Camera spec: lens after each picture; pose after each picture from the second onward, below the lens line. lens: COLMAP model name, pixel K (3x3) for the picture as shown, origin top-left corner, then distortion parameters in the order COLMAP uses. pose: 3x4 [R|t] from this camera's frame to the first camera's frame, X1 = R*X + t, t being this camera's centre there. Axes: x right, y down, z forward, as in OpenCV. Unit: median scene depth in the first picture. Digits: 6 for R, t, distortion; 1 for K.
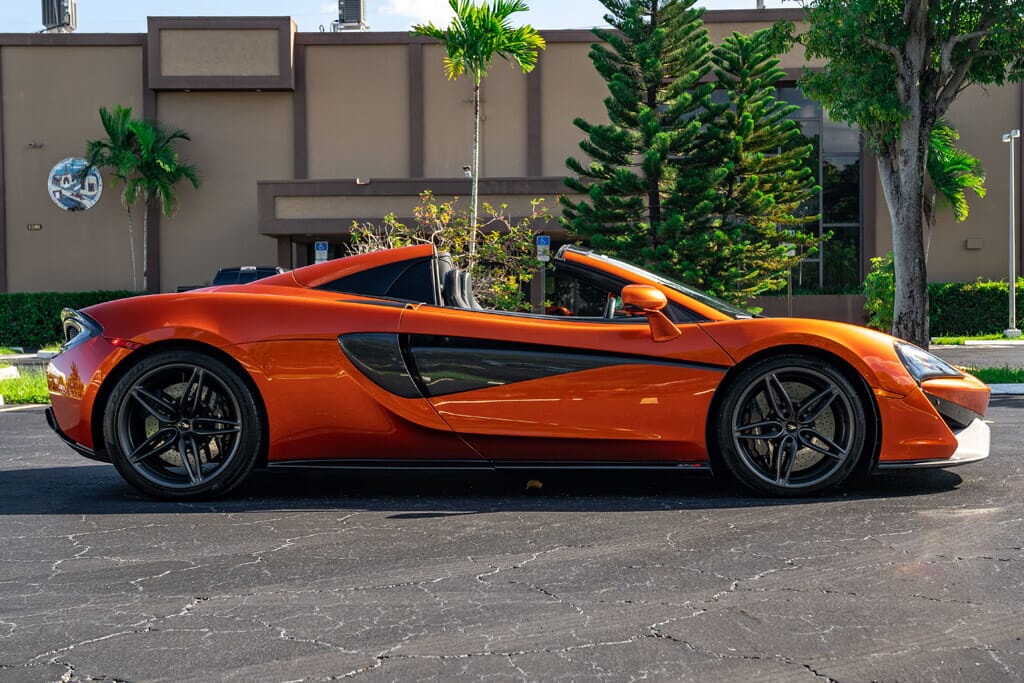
lens RADIAL K [[1193.3, 0, 512.0], [0, 1193.3, 341.5], [0, 0, 1]] dist [0.073114, -0.009976]
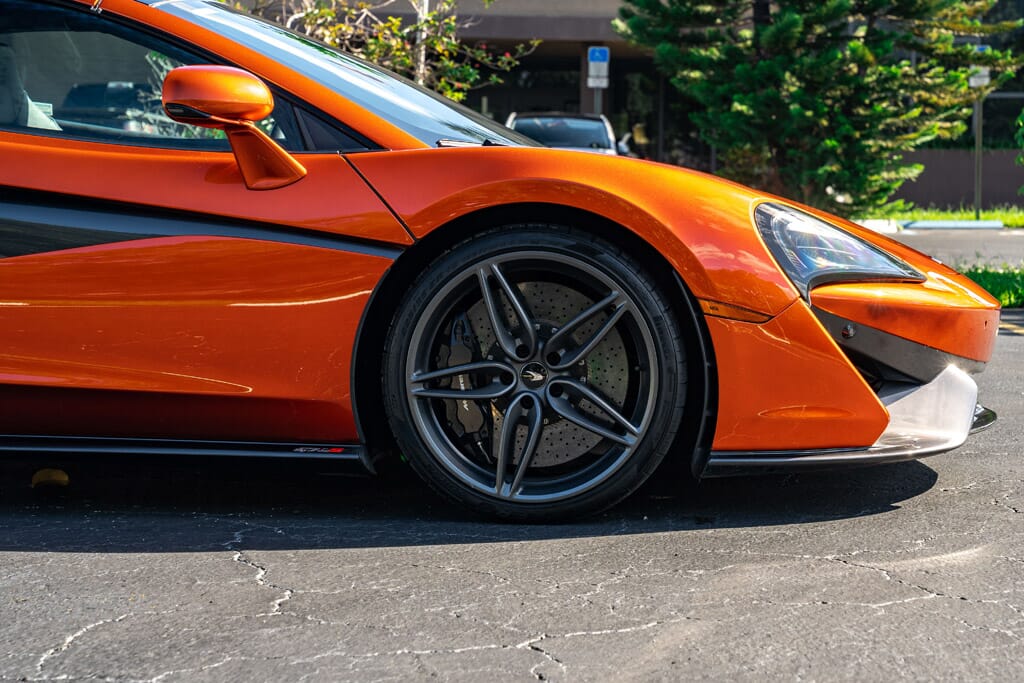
lens RADIAL K [[1839.7, 0, 512.0], [0, 1839.7, 341.5], [0, 0, 1]] dist [0.219830, -0.030749]
pose [[0.999622, 0.026786, -0.006206, 0.229227], [-0.026275, 0.997100, 0.071416, 0.005388], [0.008101, -0.071226, 0.997427, 0.267498]]
